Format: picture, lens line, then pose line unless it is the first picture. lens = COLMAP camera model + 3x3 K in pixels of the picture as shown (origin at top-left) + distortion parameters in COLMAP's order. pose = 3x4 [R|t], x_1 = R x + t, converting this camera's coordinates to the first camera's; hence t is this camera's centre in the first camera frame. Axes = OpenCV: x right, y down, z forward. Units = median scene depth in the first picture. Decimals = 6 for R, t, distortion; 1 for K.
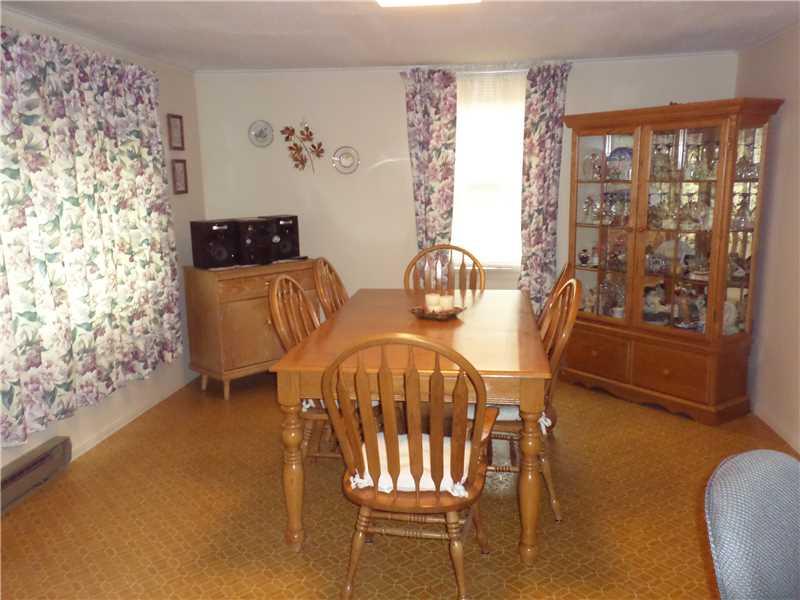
lens RADIAL K [[697.7, 0, 400.0], [0, 697.7, 300.0], [0, 0, 1]] dist [0.107441, 0.011842]
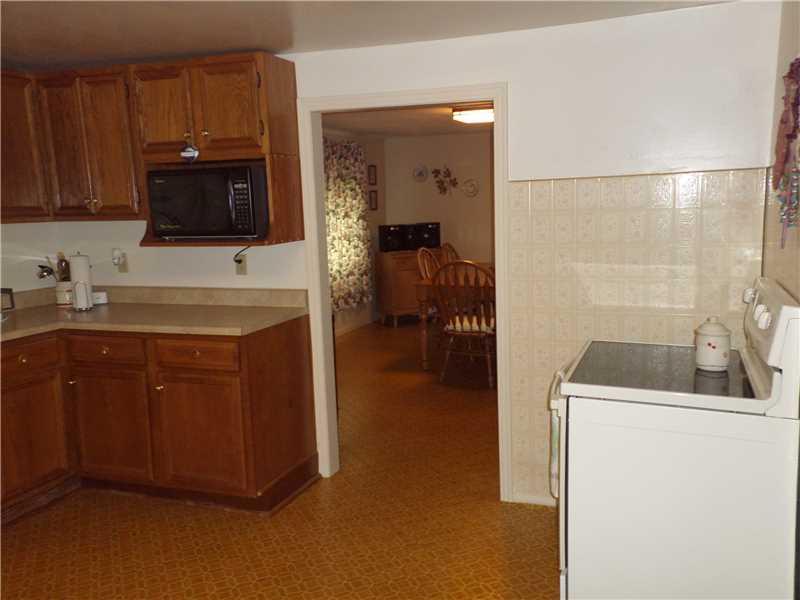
lens RADIAL K [[697.7, 0, 400.0], [0, 697.7, 300.0], [0, 0, 1]] dist [0.107441, 0.011842]
pose [[0.970640, 0.021259, -0.239597, 0.196741], [-0.029232, 0.999129, -0.029774, 0.139192], [0.238755, 0.035904, 0.970416, -0.749471]]
